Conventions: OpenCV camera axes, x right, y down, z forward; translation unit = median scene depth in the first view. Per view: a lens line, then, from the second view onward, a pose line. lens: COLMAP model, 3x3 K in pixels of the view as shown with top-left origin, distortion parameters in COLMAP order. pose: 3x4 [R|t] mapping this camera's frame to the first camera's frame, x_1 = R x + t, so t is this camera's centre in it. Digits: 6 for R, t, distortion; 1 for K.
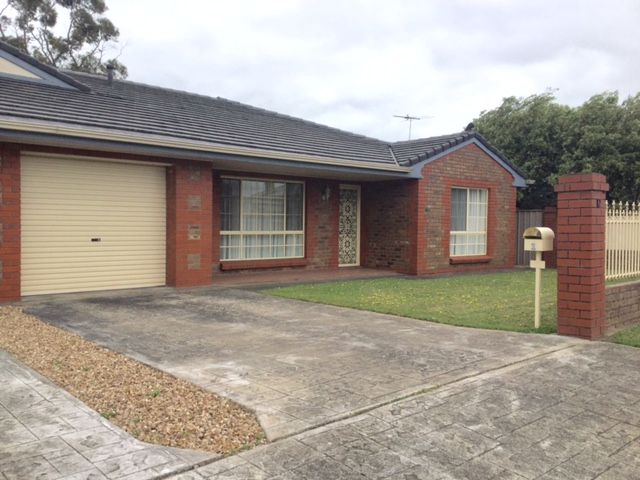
lens RADIAL K [[572.9, 0, 320.0], [0, 572.9, 240.0], [0, 0, 1]] dist [0.009430, -0.010004]
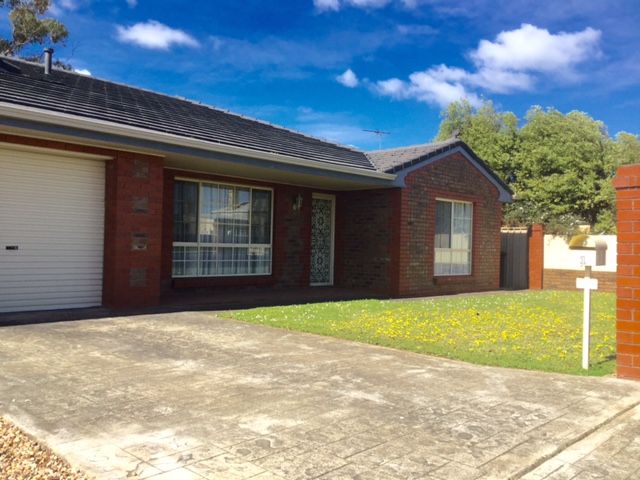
lens RADIAL K [[572.9, 0, 320.0], [0, 572.9, 240.0], [0, 0, 1]] dist [0.009430, -0.010004]
pose [[0.997799, 0.015840, 0.064392, -0.021864], [-0.013532, 0.999256, -0.036120, 0.016048], [-0.064917, 0.035169, 0.997271, 0.246295]]
